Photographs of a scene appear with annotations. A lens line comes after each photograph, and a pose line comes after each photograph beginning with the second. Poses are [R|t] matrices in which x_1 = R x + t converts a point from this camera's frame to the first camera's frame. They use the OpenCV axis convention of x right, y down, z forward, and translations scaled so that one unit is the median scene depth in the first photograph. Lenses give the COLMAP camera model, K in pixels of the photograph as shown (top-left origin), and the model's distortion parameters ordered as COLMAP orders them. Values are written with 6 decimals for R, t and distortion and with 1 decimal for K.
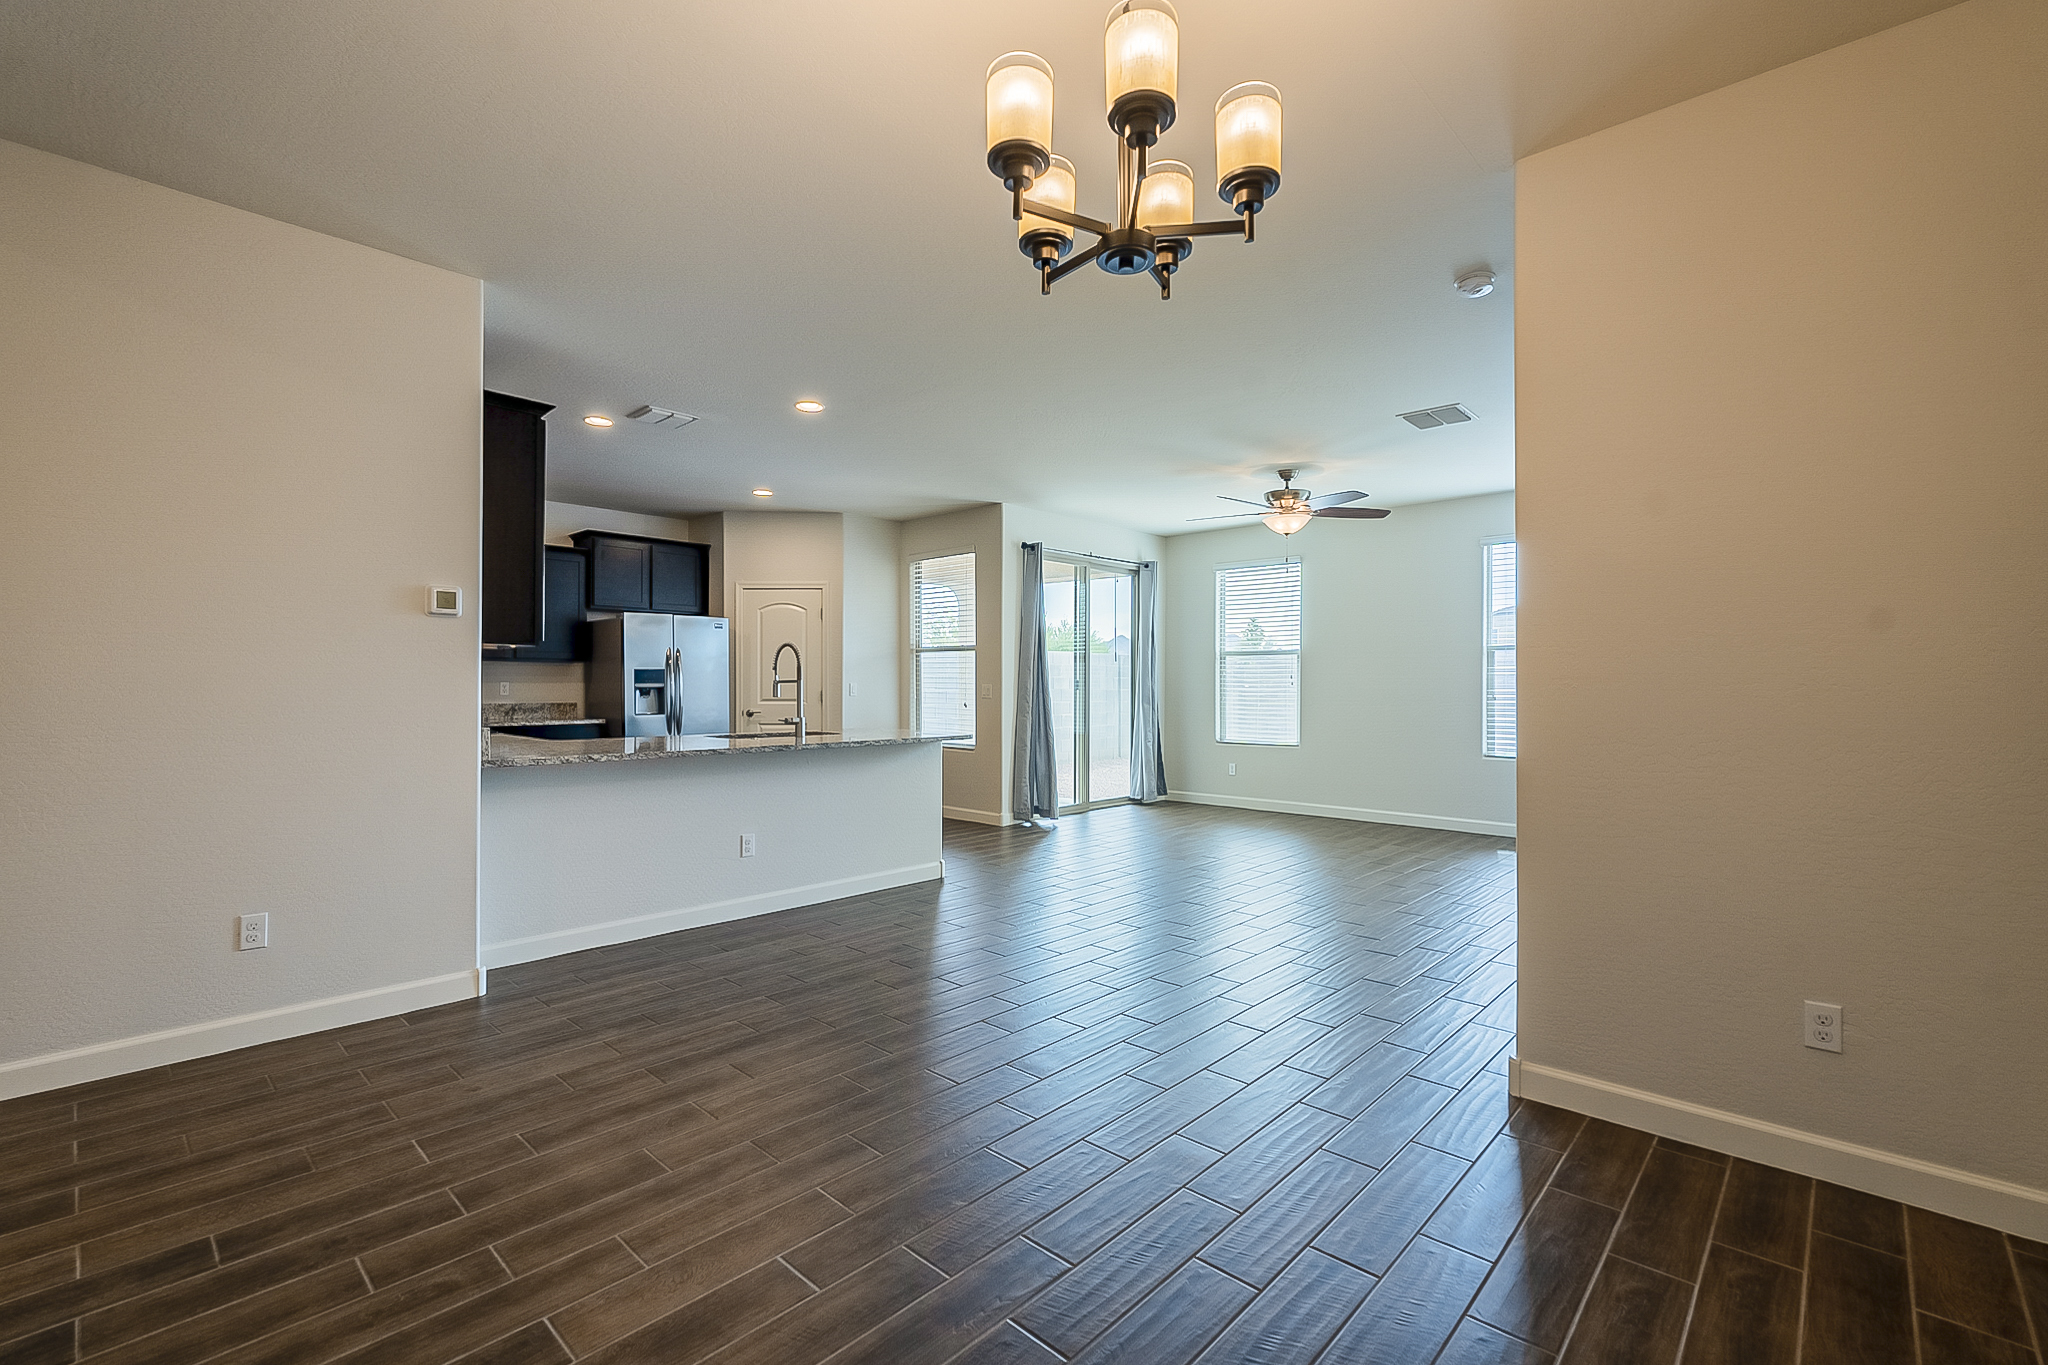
lens RADIAL K [[903.1, 0, 1024.0], [0, 903.1, 682.5], [0, 0, 1]] dist [-0.000718, -0.000032]
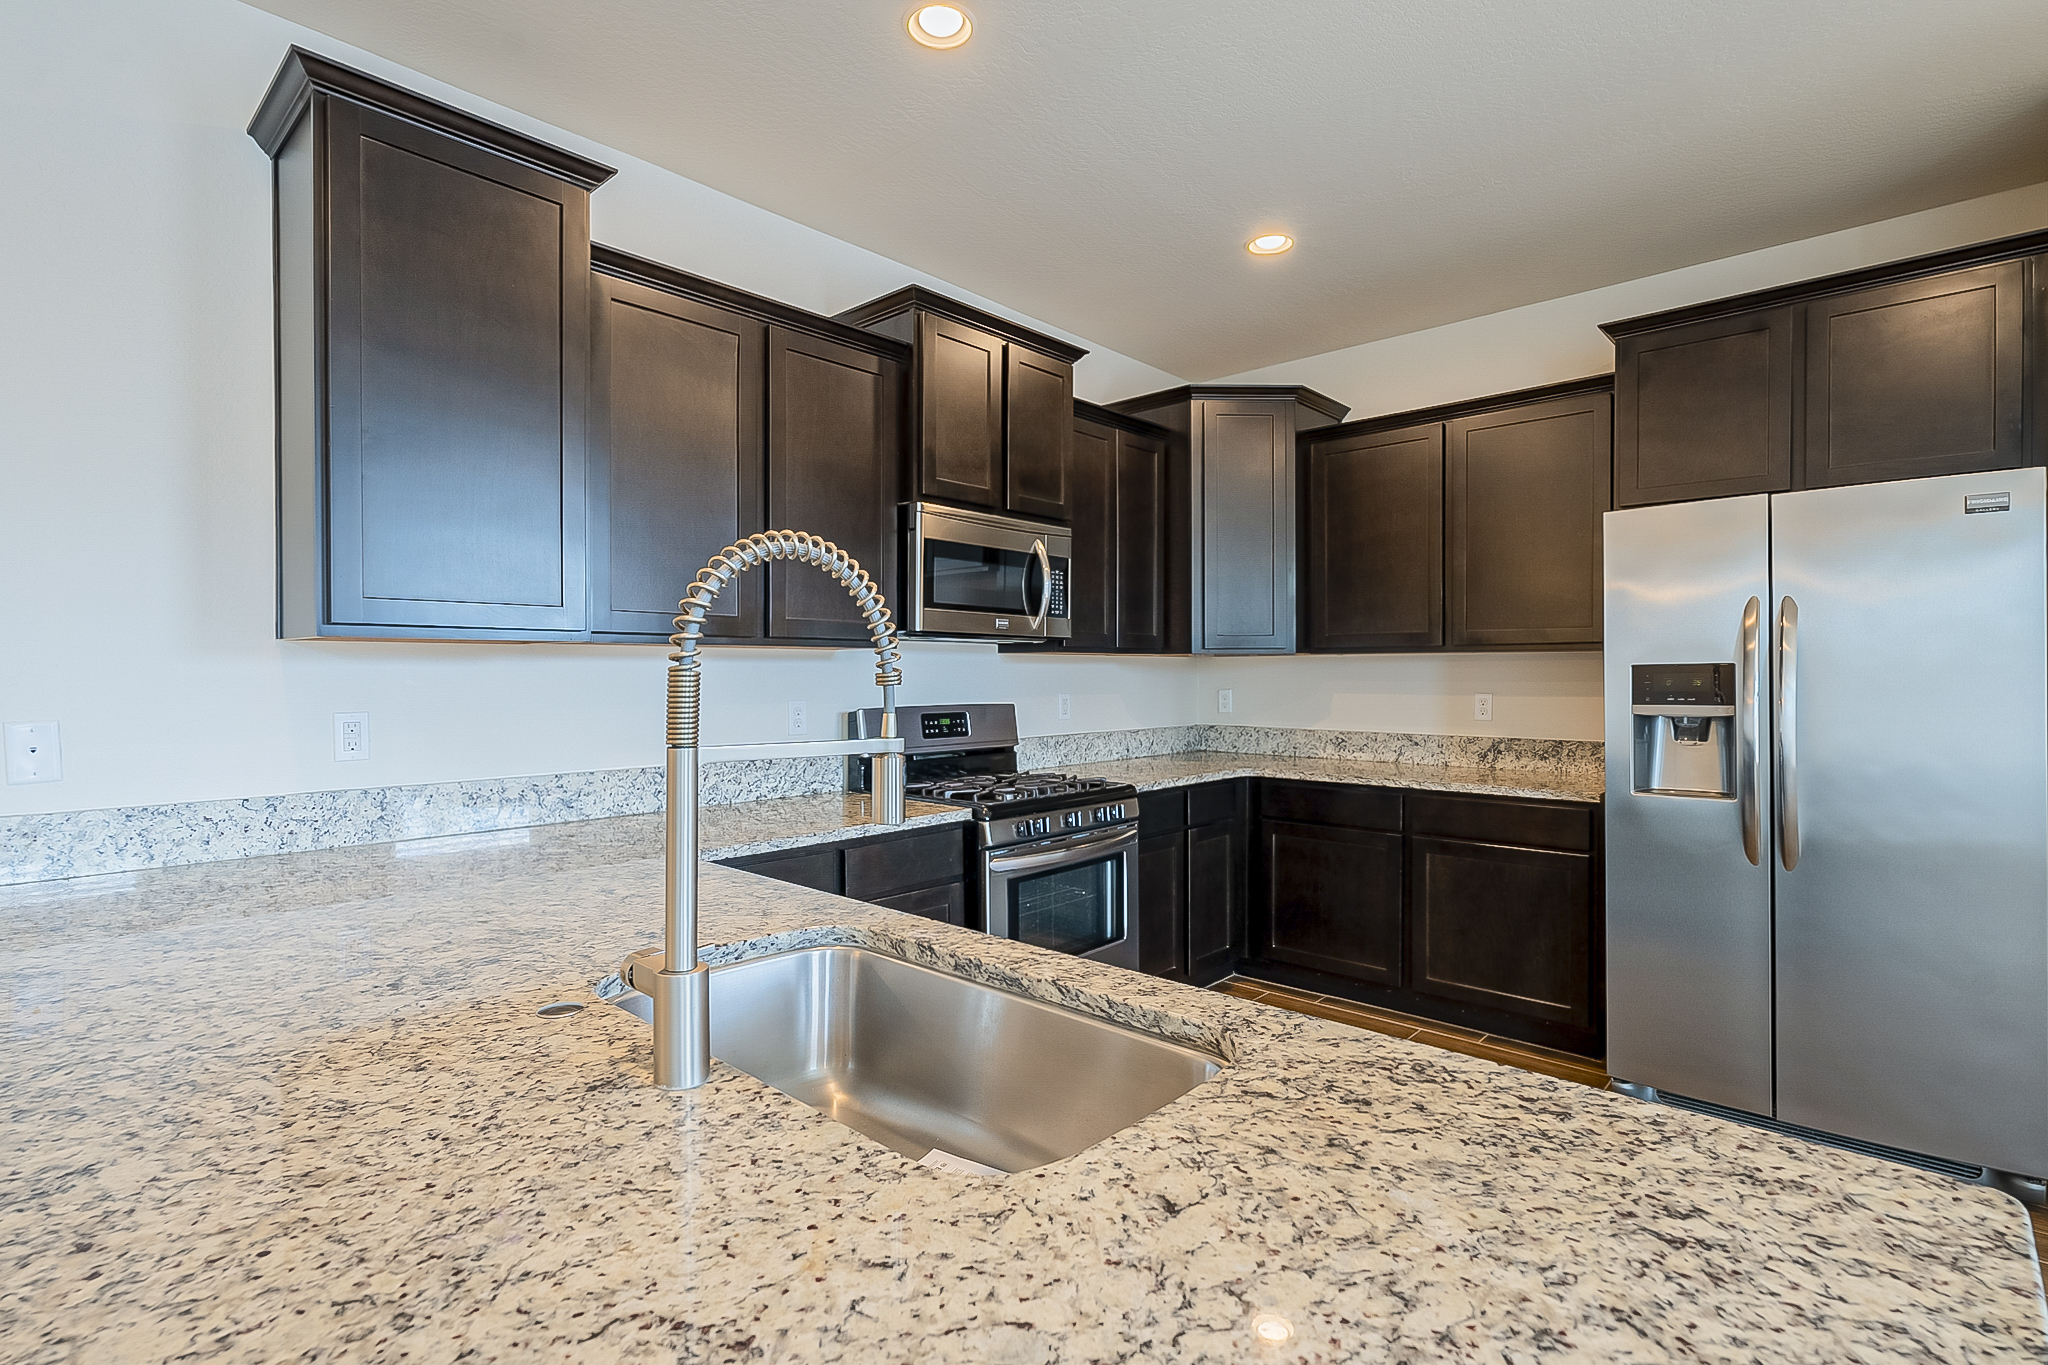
lens RADIAL K [[968.5, 0, 1024.0], [0, 968.5, 682.5], [0, 0, 1]] dist [-0.003875, 0.000129]
pose [[-0.002900, 0.010604, -0.999940, -0.042618], [0.008390, 0.999909, 0.010580, -0.013833], [0.999961, -0.008358, -0.002989, 0.741279]]
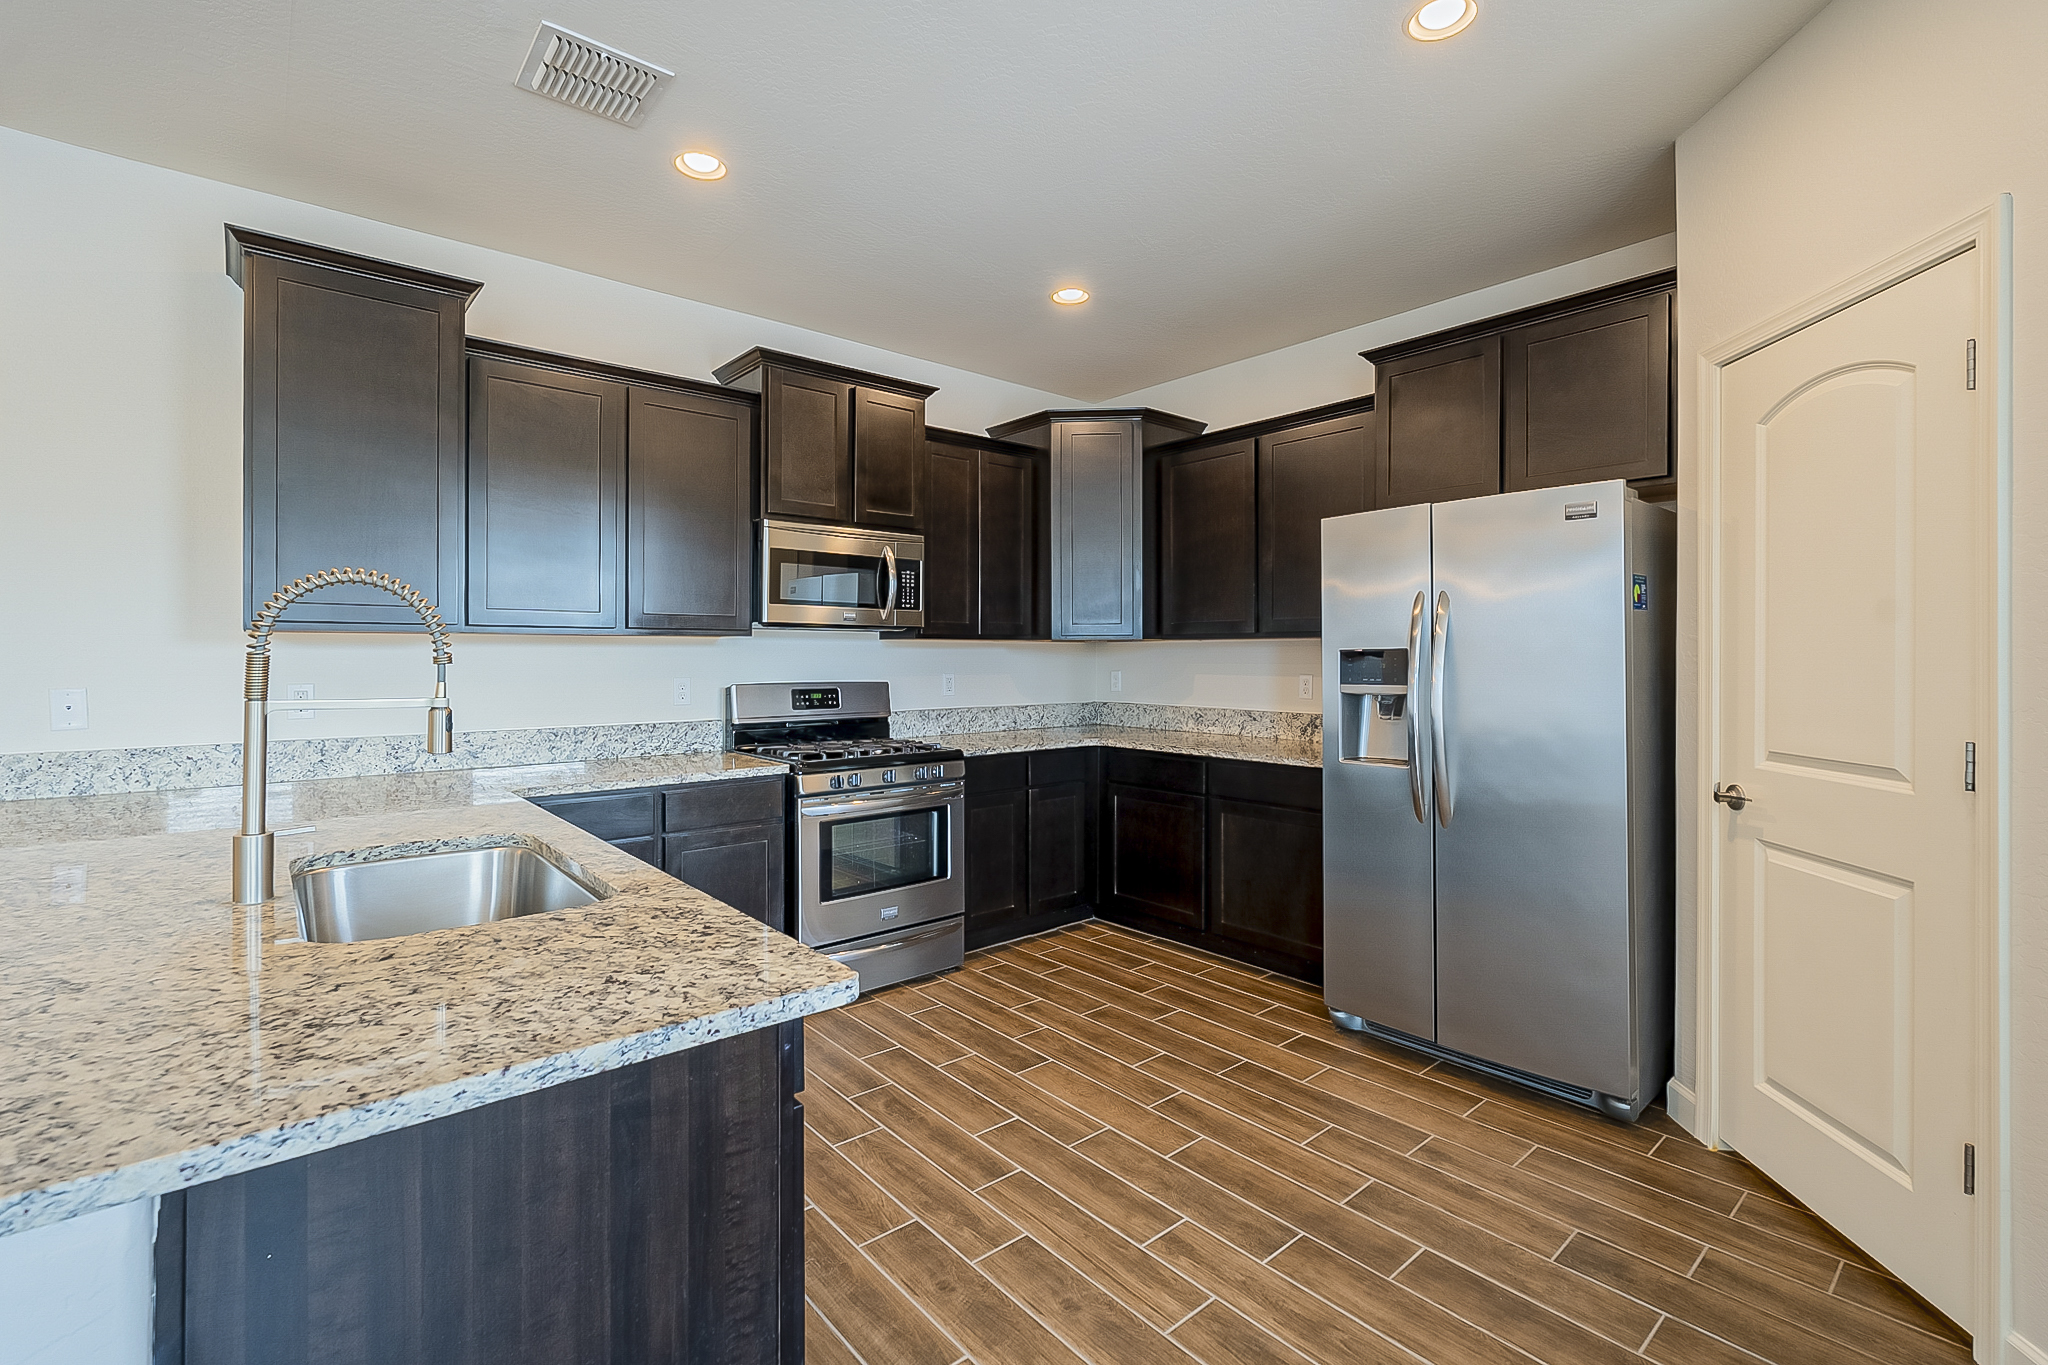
lens RADIAL K [[908.9, 0, 1018.5], [0, 908.9, 656.3], [0, 0, 1]] dist [-0.002023, -0.000074]
pose [[-0.122287, 0.000986, -0.992494, 0.005846], [0.006784, 0.999977, 0.000158, -0.012955], [0.992472, -0.006714, -0.122291, 0.882814]]
